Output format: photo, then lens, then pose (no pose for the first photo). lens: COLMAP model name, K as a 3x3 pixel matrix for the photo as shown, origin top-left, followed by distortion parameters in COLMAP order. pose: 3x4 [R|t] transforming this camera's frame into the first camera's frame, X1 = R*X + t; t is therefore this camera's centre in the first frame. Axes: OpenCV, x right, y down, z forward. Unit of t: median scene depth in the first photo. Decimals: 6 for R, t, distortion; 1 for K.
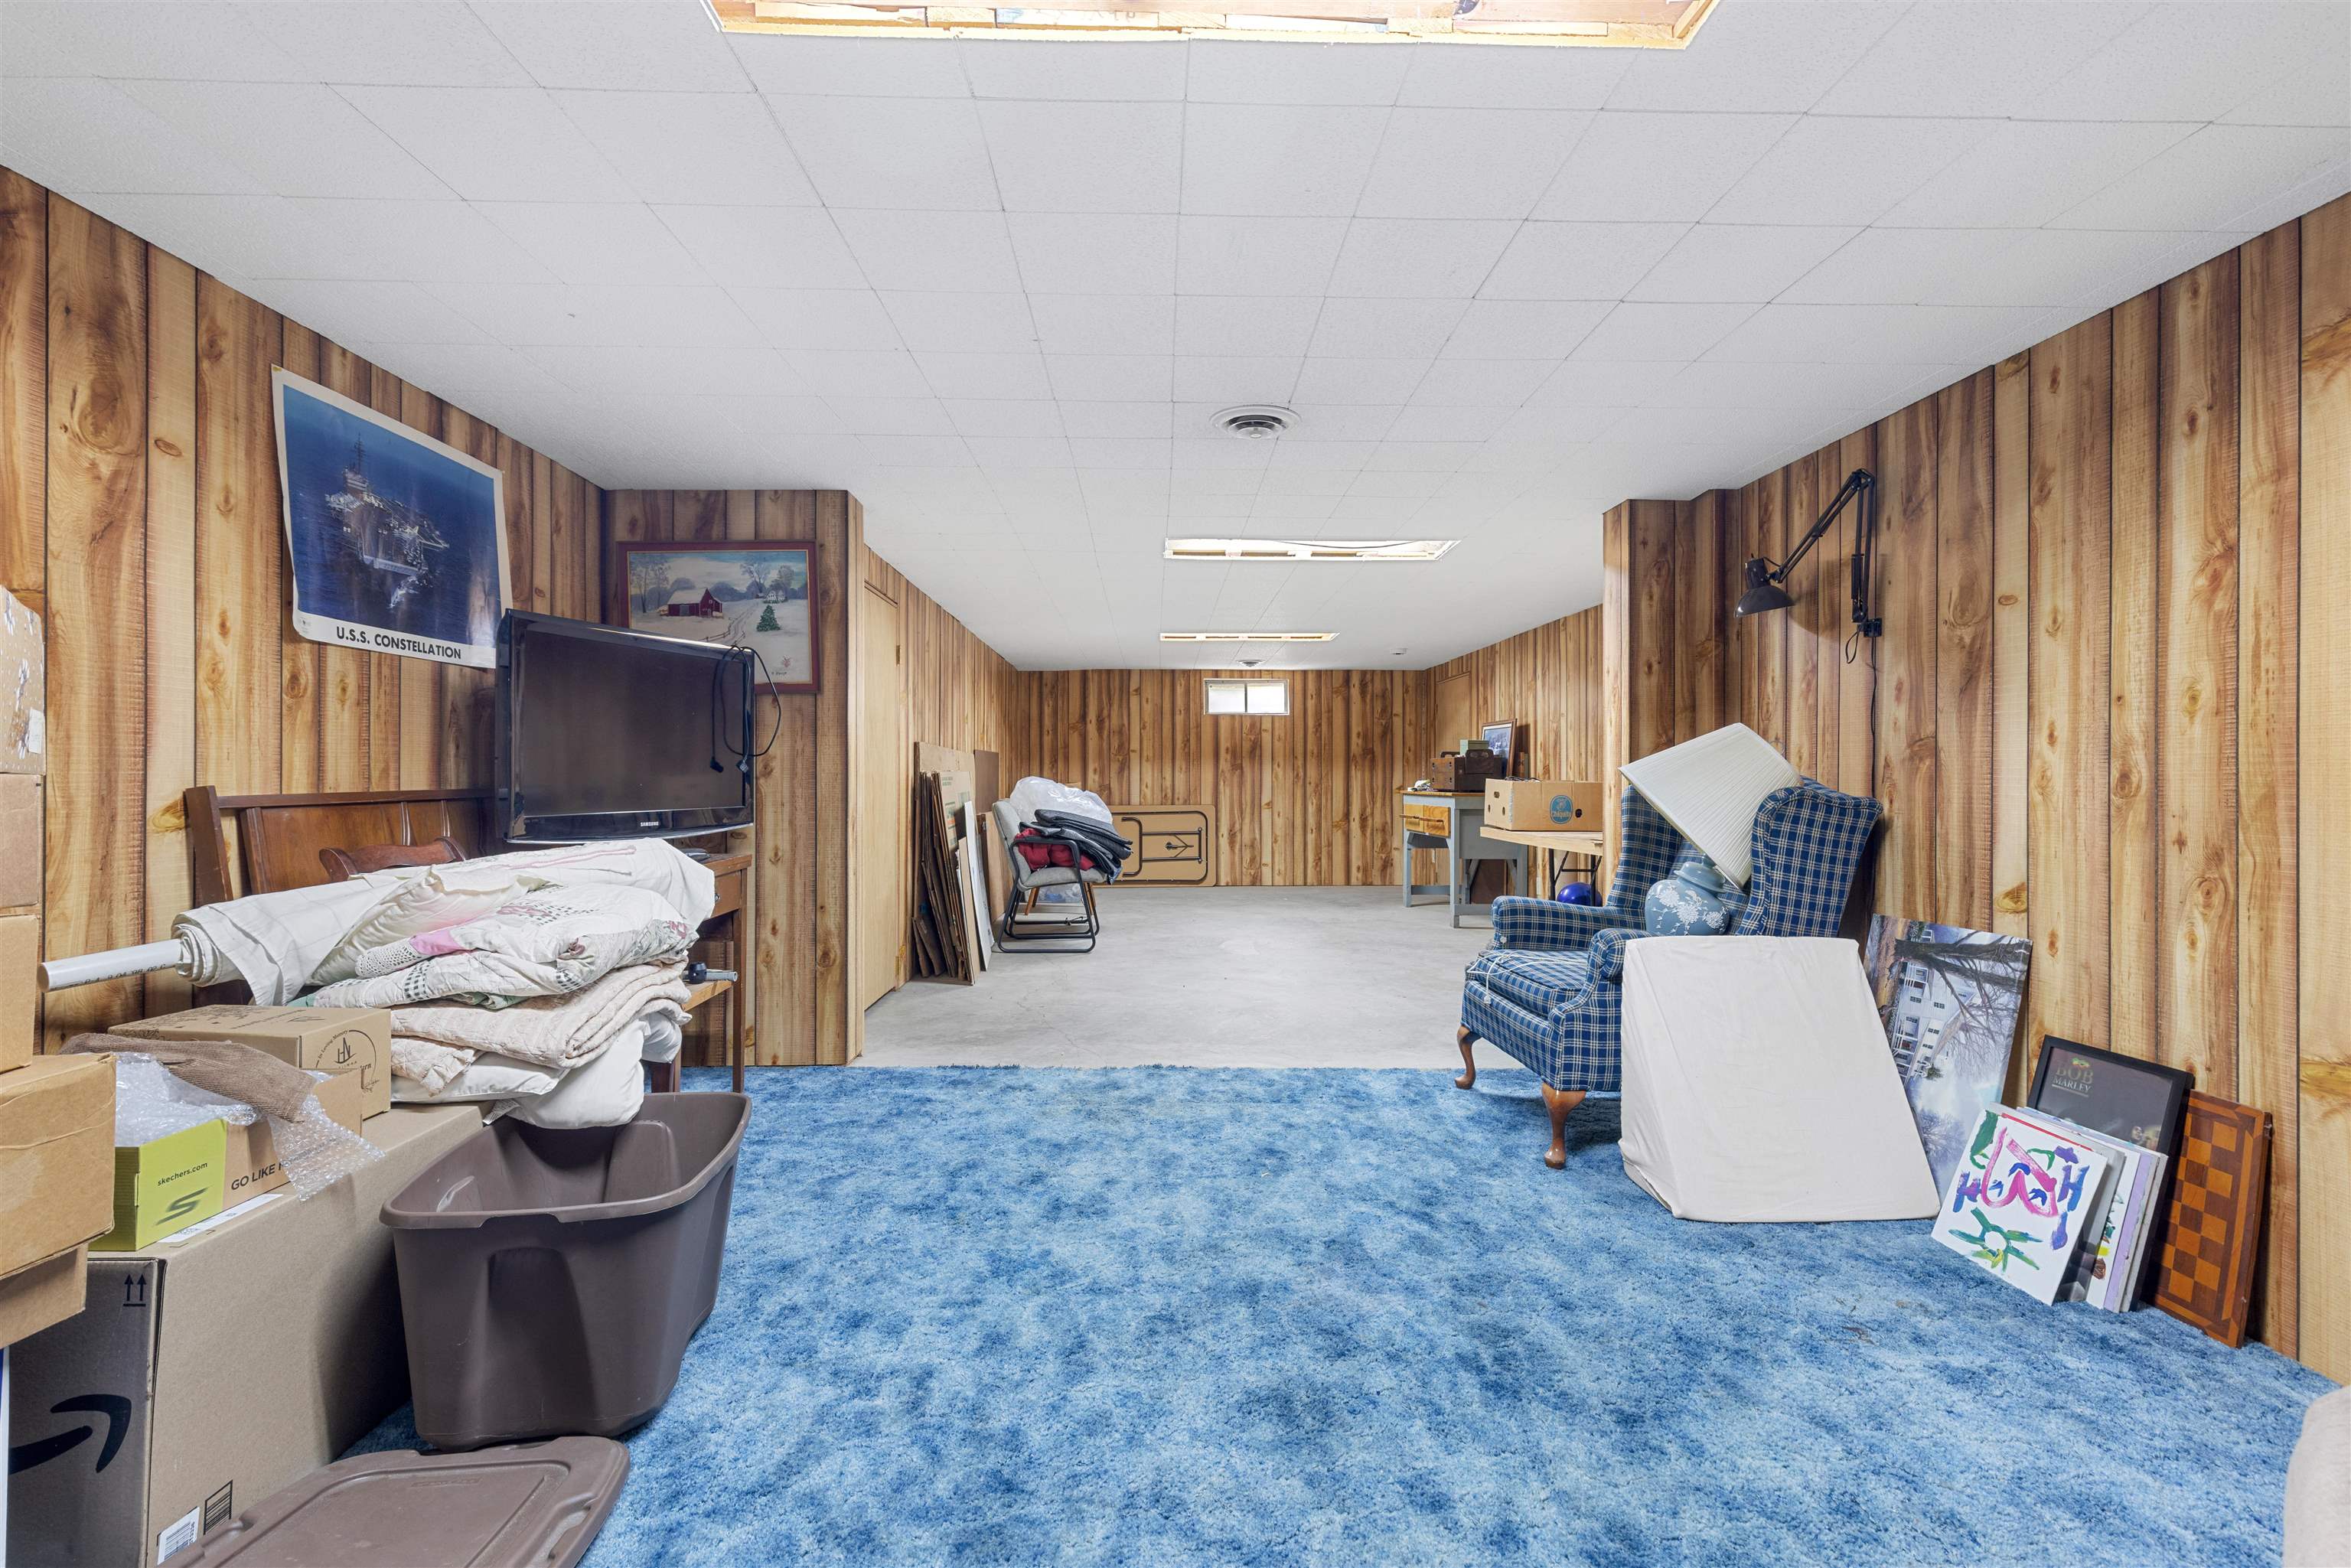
lens RADIAL K [[1060.4, 0, 1171.8], [0, 1060.4, 791.6], [0, 0, 1]] dist [0.001551, -0.000171]
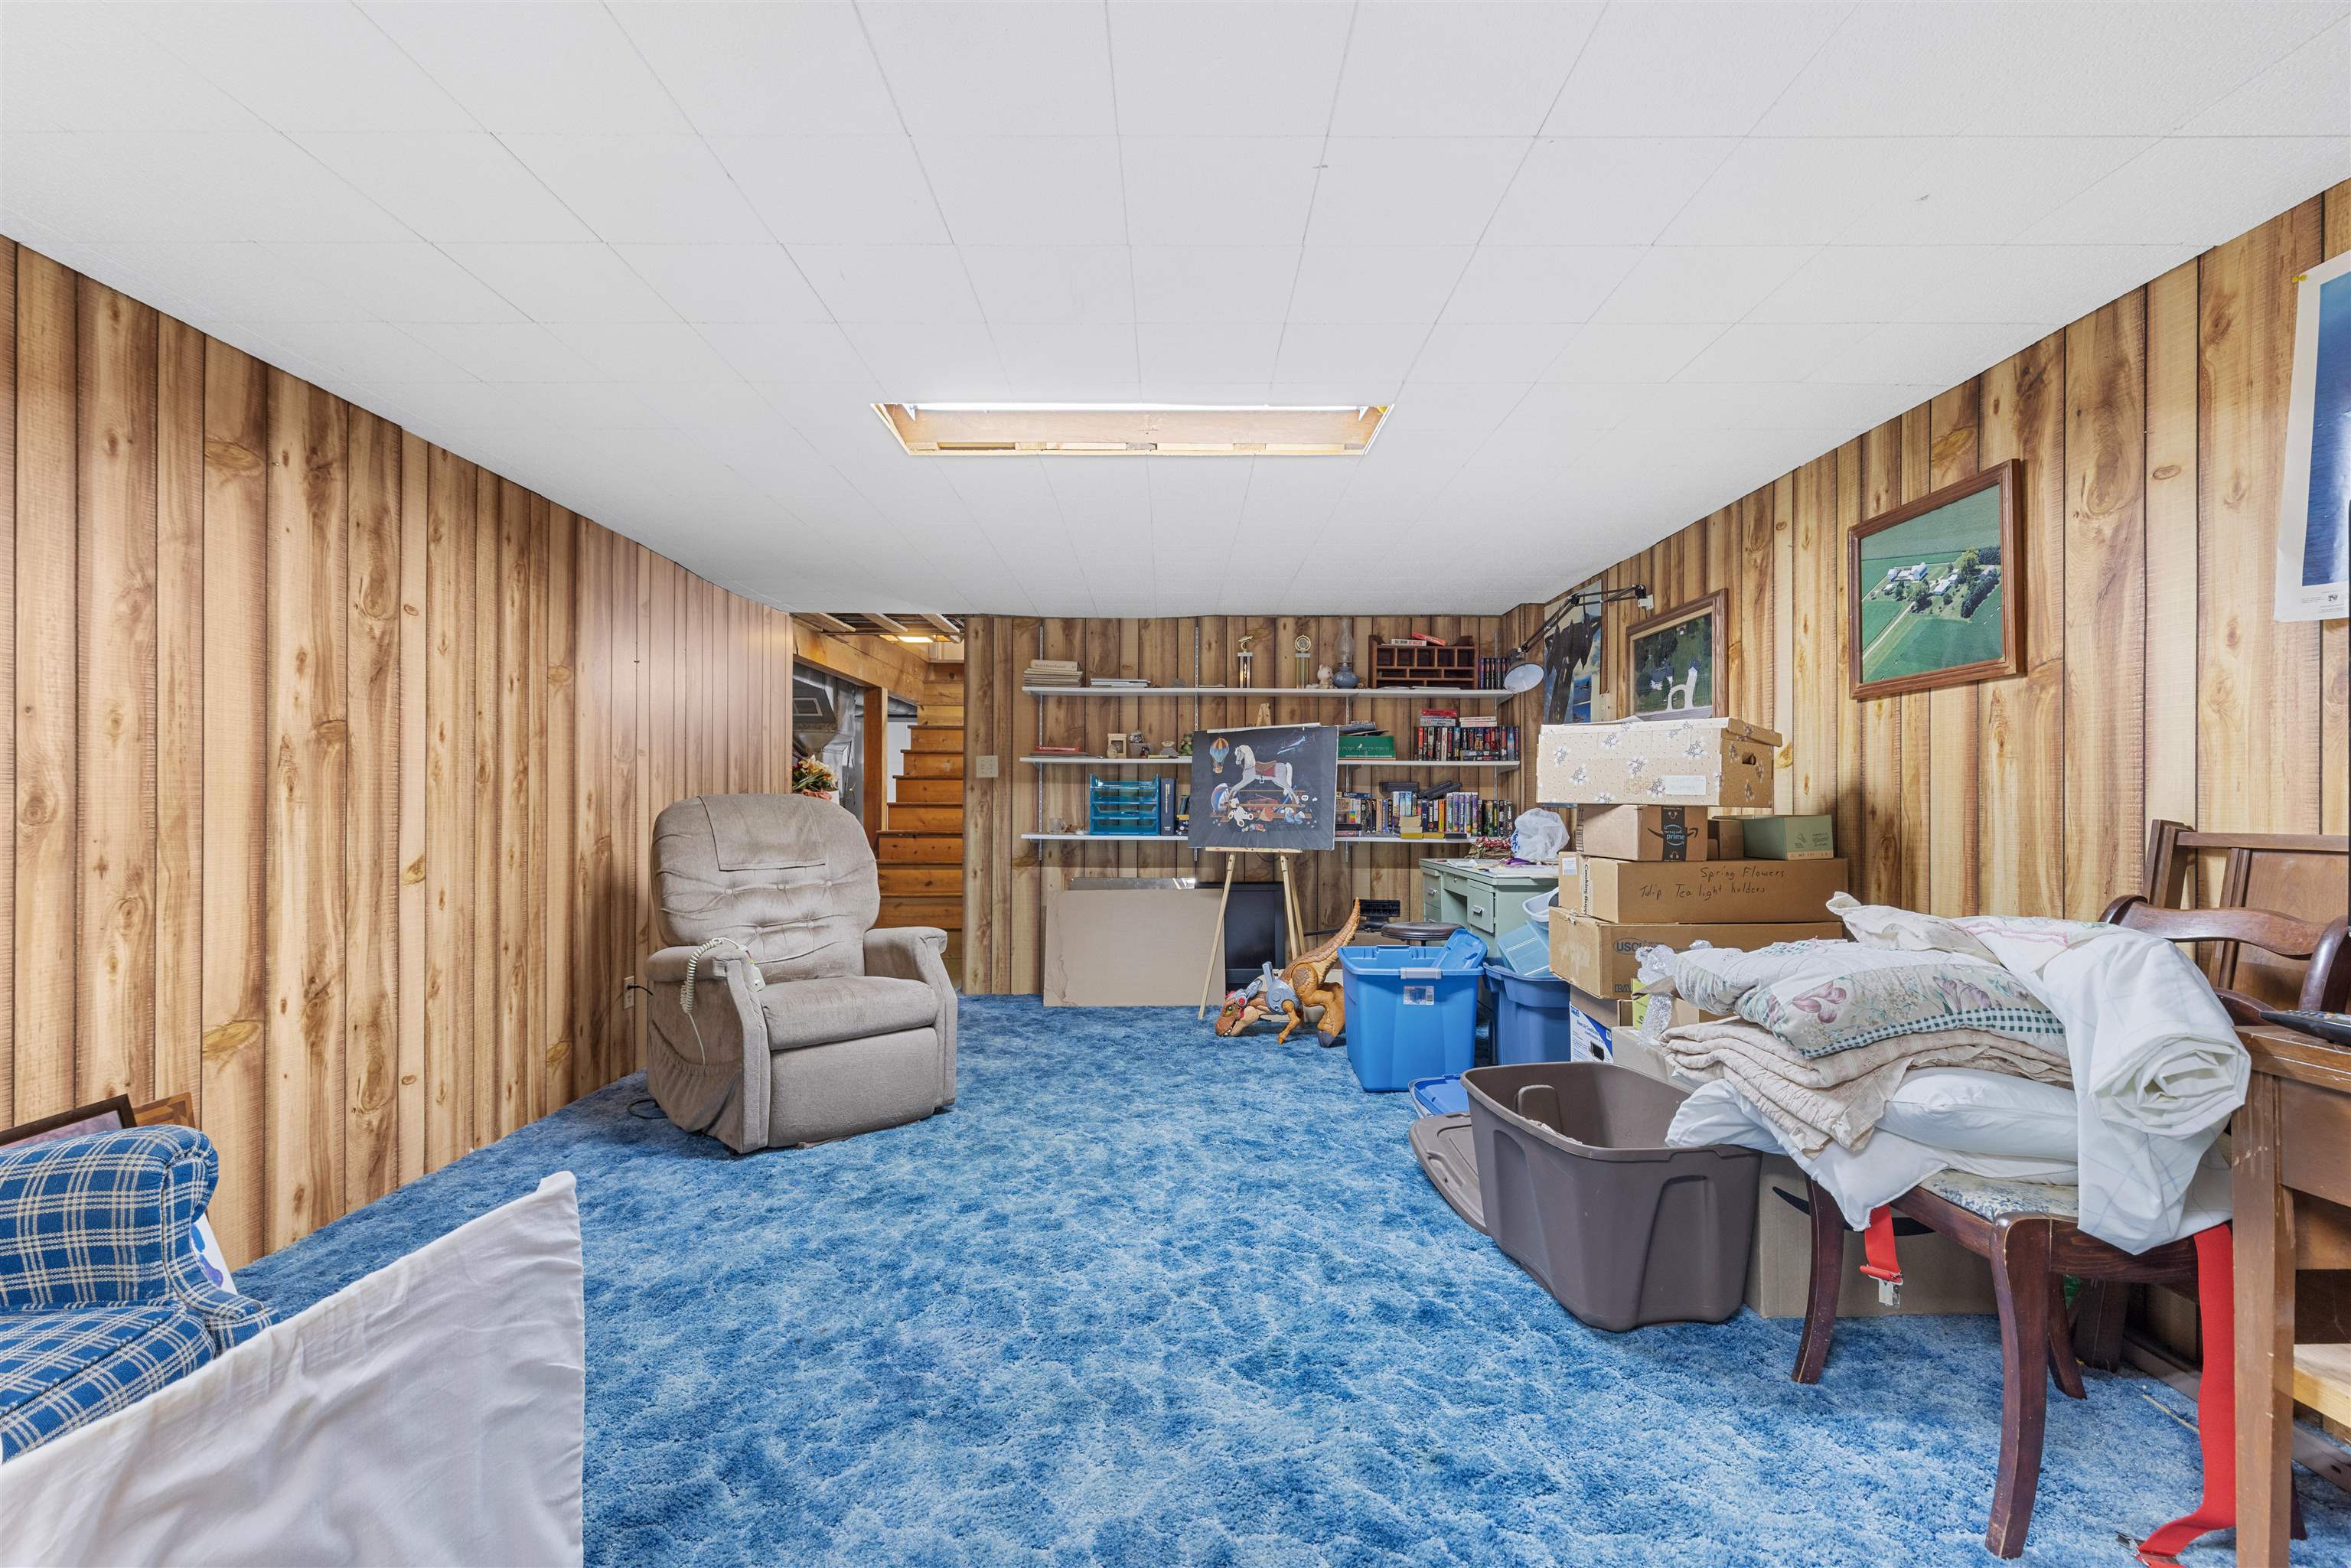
lens RADIAL K [[1060.4, 0, 1171.8], [0, 1060.4, 791.6], [0, 0, 1]] dist [0.001551, -0.000171]
pose [[-0.999711, -0.004668, 0.023600, -0.057410], [-0.004472, 0.999955, 0.008331, -0.035726], [-0.023638, 0.008223, -0.999687, 2.029022]]
